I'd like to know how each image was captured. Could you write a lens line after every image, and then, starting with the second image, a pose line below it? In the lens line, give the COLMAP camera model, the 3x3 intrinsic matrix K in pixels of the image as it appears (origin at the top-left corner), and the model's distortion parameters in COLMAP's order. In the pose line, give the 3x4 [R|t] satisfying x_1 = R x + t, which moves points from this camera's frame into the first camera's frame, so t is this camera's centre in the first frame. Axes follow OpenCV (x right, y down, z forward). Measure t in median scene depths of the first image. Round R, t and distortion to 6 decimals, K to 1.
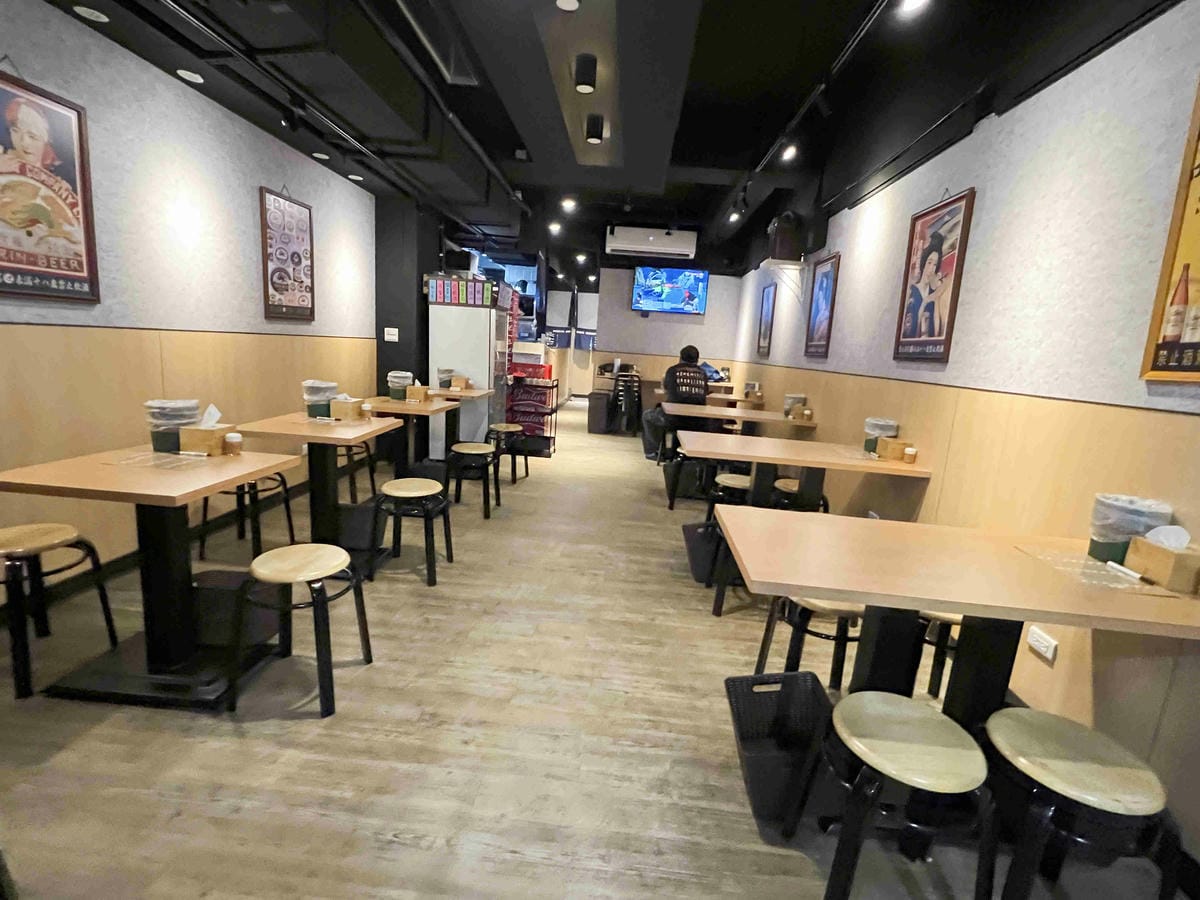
lens RADIAL K [[559.0, 0, 601.5], [0, 559.0, 445.6], [0, 0, 1]] dist [-0.000781, -0.000067]
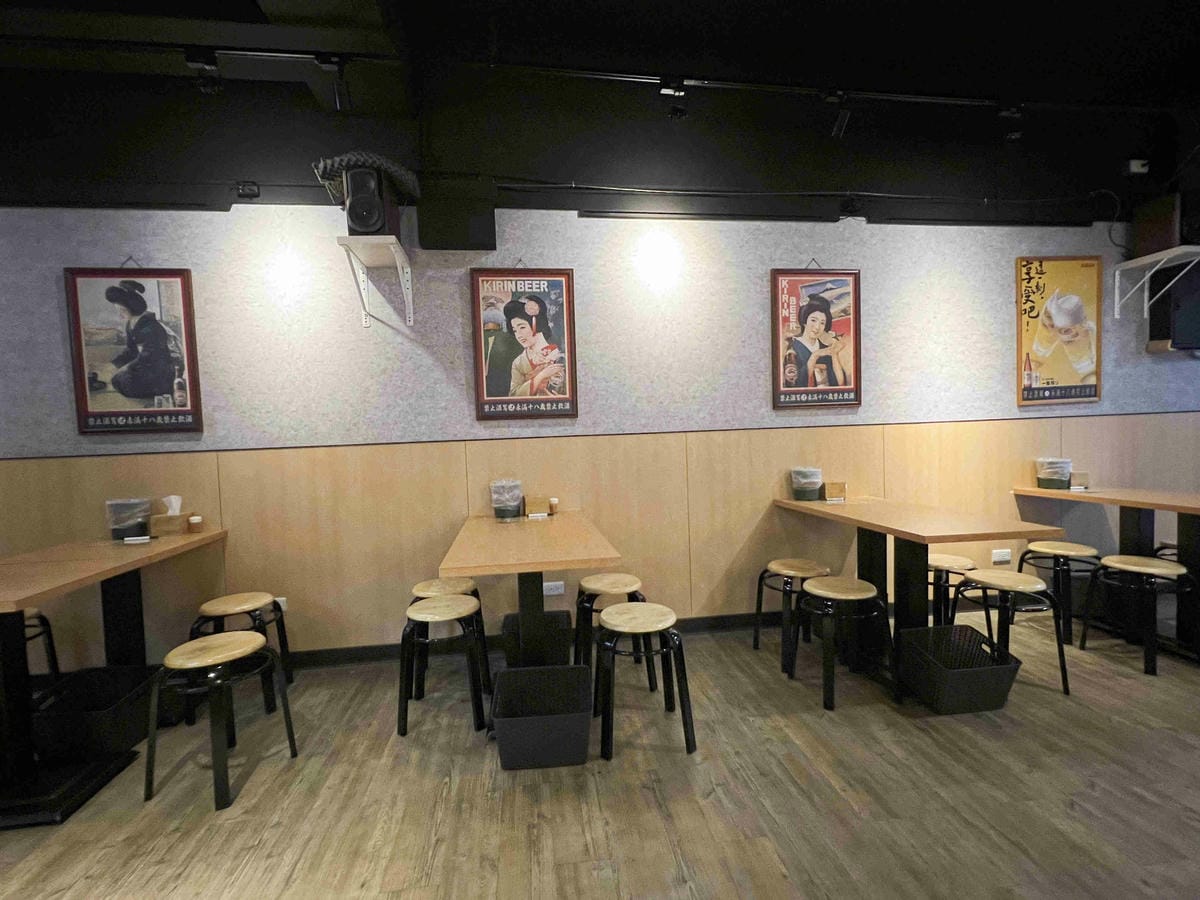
lens RADIAL K [[559.0, 0, 599.7], [0, 559.0, 449.5], [0, 0, 1]] dist [-0.000781, -0.000067]
pose [[-0.203741, -0.103794, 0.973507, -0.427717], [0.192815, 0.970635, 0.143841, -0.313746], [-0.959850, 0.217013, -0.177745, 1.630221]]
